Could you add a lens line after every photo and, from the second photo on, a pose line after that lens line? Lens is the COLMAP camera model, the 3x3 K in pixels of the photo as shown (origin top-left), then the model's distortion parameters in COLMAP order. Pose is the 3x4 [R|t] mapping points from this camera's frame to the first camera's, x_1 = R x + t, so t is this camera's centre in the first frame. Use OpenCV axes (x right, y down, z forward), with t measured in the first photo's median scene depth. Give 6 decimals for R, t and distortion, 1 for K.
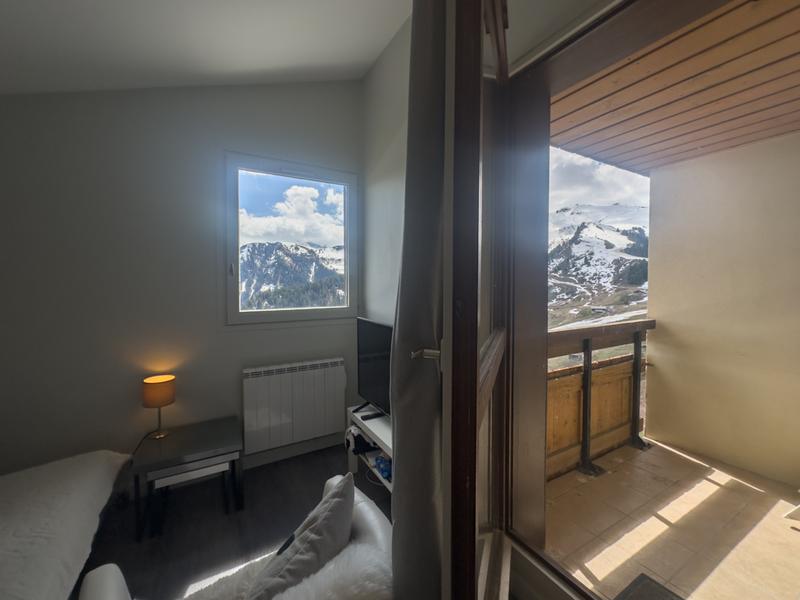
lens RADIAL K [[319.6, 0, 383.5], [0, 319.6, 297.5], [0, 0, 1]] dist [0.000108, -0.000179]
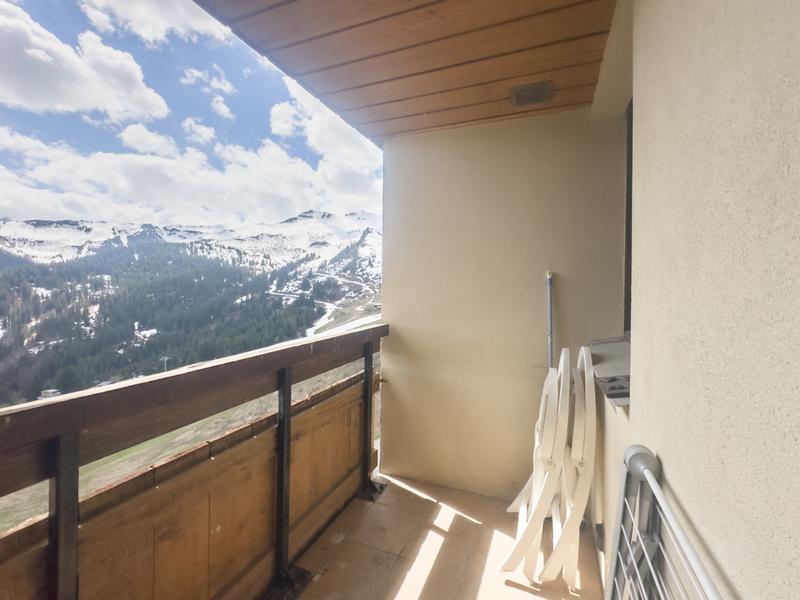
lens RADIAL K [[319.6, 0, 383.5], [0, 319.6, 297.5], [0, 0, 1]] dist [0.000108, -0.000179]
pose [[0.832429, -0.014702, 0.553937, 0.092461], [0.012571, 0.999892, 0.007646, -0.000990], [-0.553989, 0.000599, 0.832524, 0.078774]]
